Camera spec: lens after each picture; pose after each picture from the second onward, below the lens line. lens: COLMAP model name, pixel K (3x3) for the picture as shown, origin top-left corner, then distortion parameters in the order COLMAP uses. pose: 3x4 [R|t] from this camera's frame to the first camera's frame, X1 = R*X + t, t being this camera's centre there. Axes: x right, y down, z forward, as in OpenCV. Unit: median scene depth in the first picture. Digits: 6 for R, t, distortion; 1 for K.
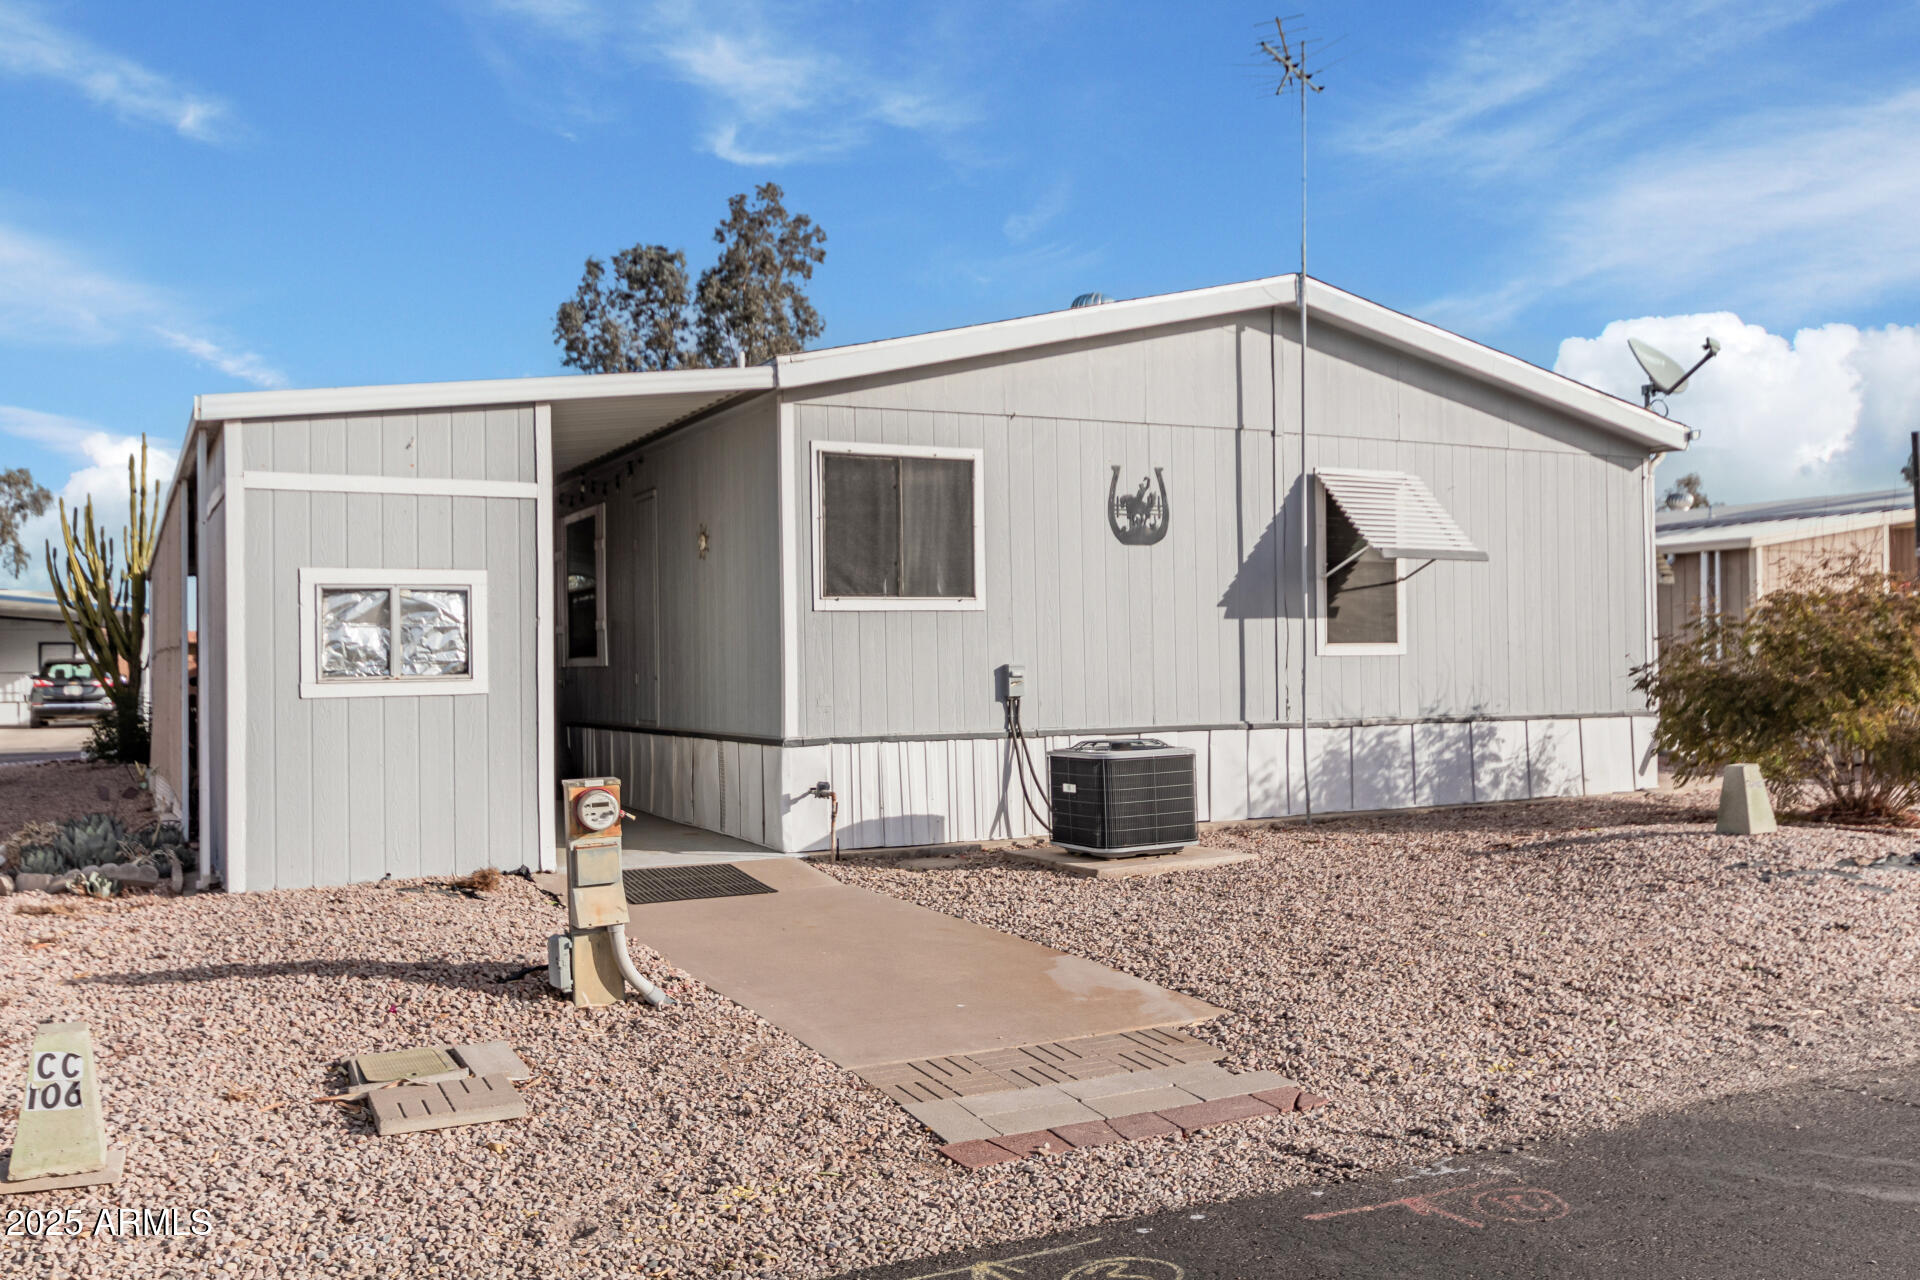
lens RADIAL K [[1722.3, 0, 960.0], [0, 1722.3, 640.0], [0, 0, 1]] dist [-0.007352, -0.003822]
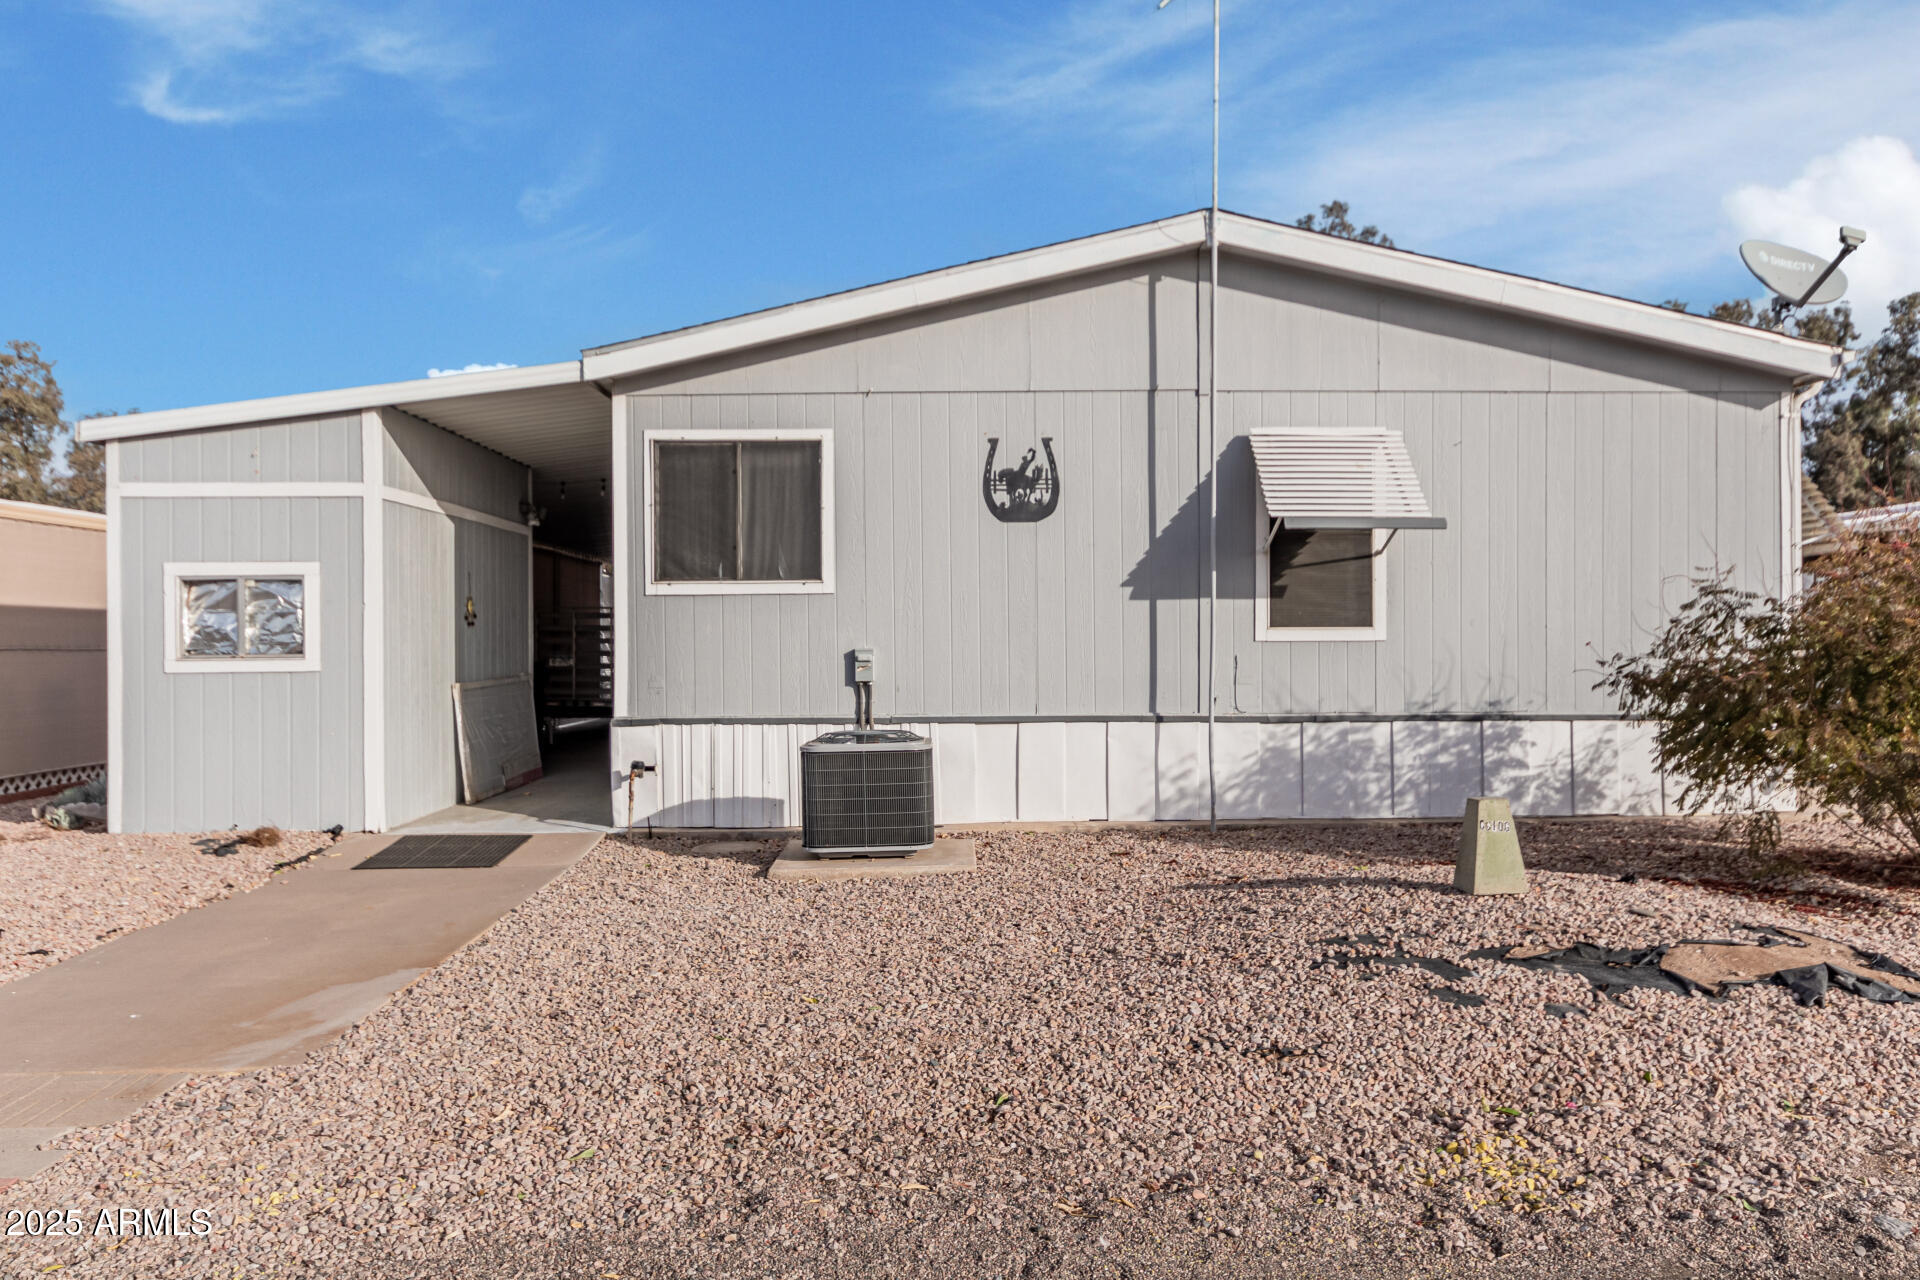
lens RADIAL K [[1437.6, 0, 960.0], [0, 1437.6, 640.0], [0, 0, 1]] dist [0.002307, -0.001232]
pose [[0.891209, 0.007870, -0.453524, 0.419137], [0.000529, 0.999831, 0.018389, -0.005098], [0.453592, -0.016629, 0.891054, 0.278685]]
